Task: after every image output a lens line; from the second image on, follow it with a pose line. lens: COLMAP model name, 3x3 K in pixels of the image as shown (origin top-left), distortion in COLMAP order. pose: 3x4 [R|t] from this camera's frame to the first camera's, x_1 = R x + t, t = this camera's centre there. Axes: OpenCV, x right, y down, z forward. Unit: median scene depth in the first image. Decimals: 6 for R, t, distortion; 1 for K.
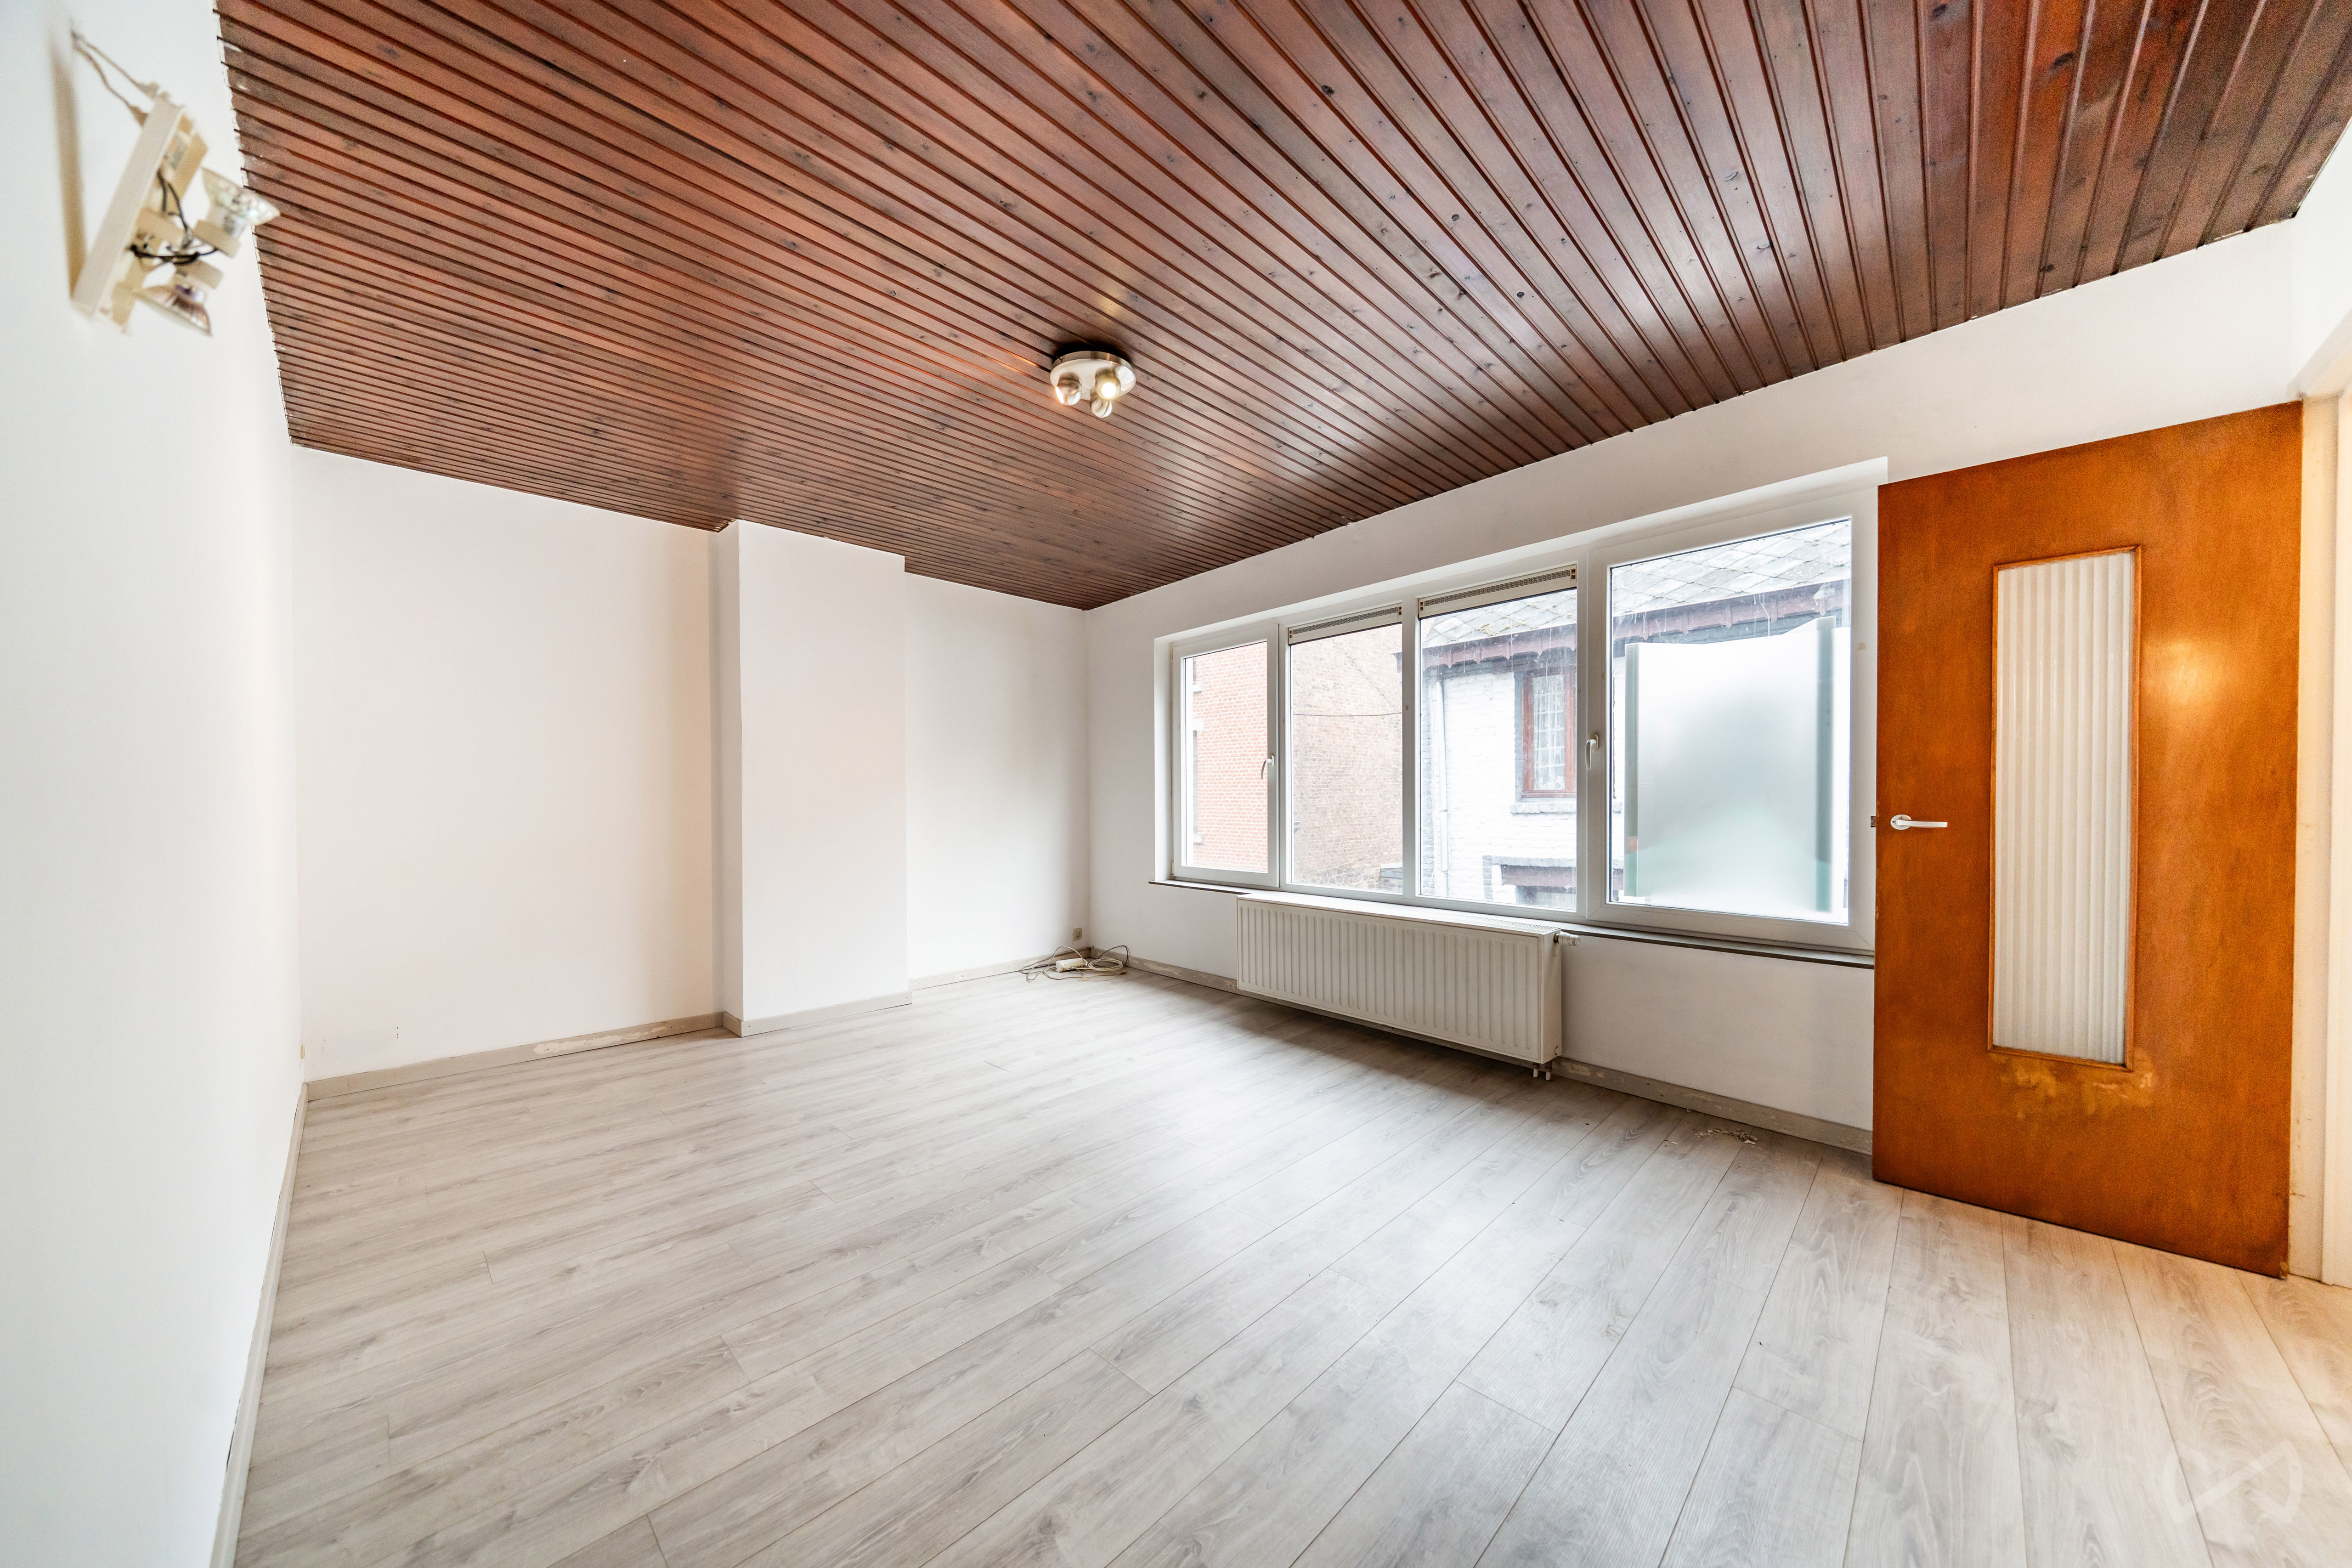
lens RADIAL K [[817.2, 0, 1165.6], [0, 817.2, 813.4], [0, 0, 1]] dist [-0.007826, -0.000150]
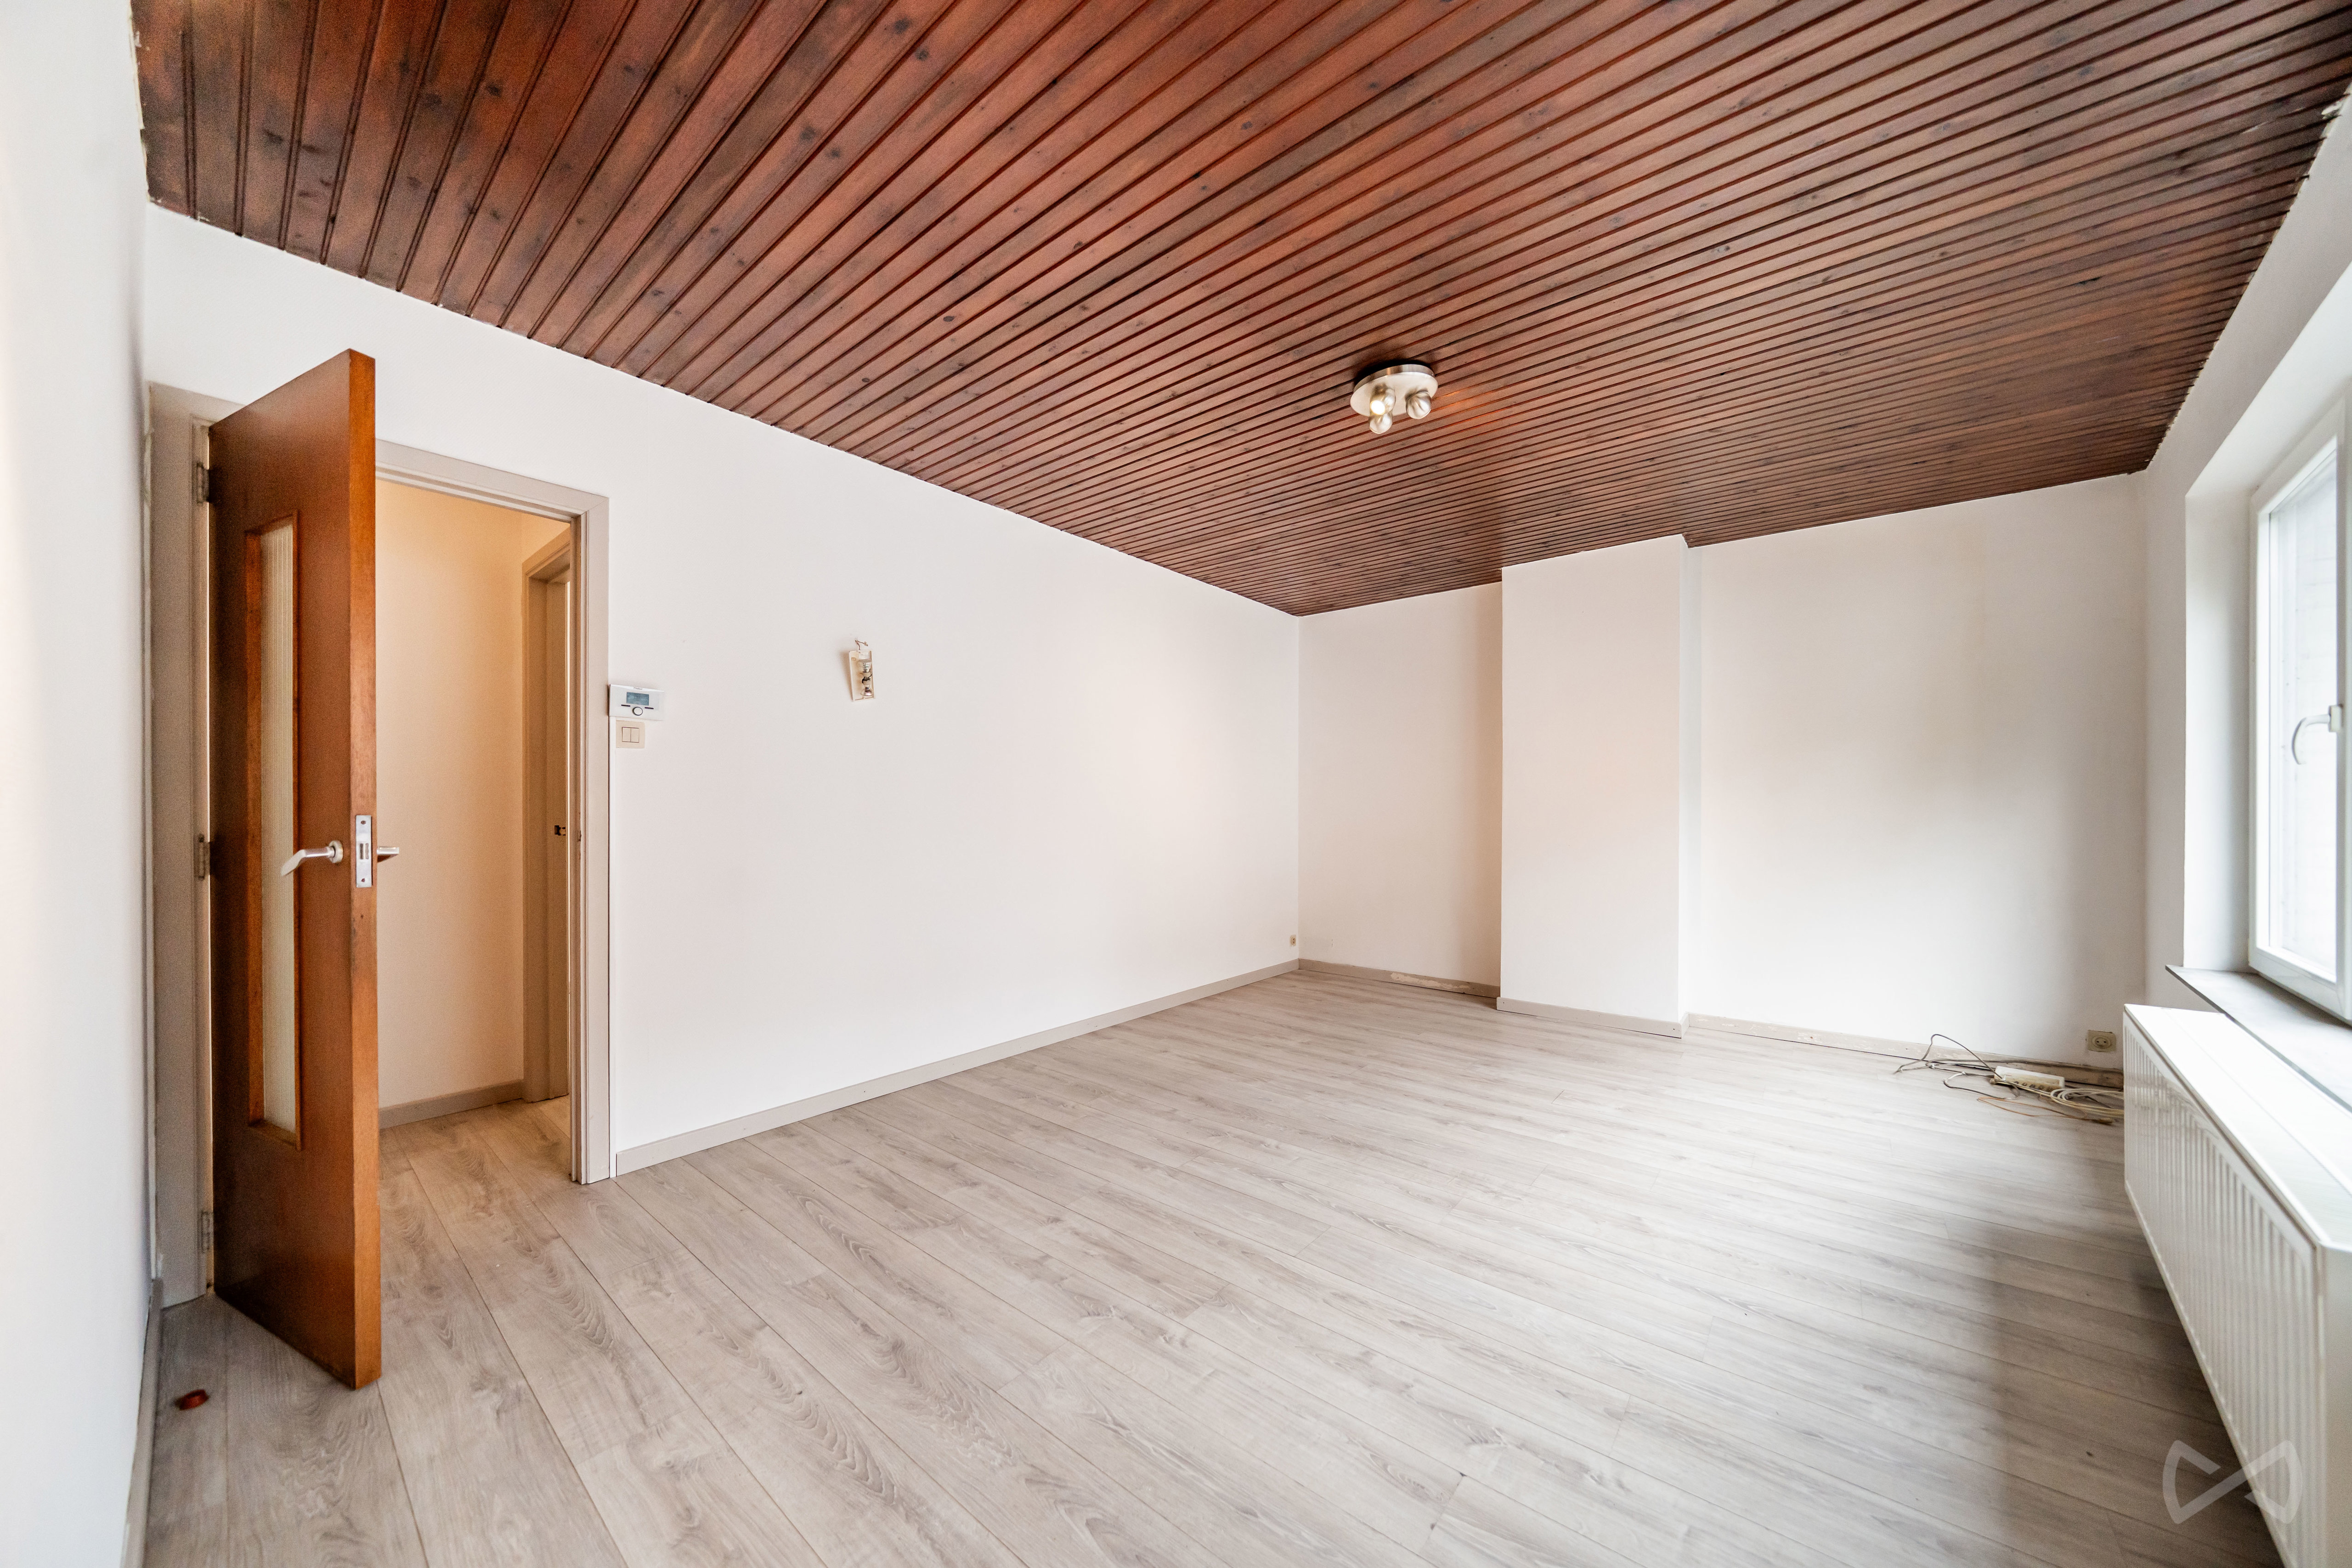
lens RADIAL K [[817.2, 0, 1165.6], [0, 817.2, 813.4], [0, 0, 1]] dist [-0.007826, -0.000150]
pose [[0.068427, 0.012019, -0.997584, 0.821945], [-0.018475, 0.999771, 0.010778, -0.014784], [0.997485, 0.017693, 0.068633, 0.592429]]
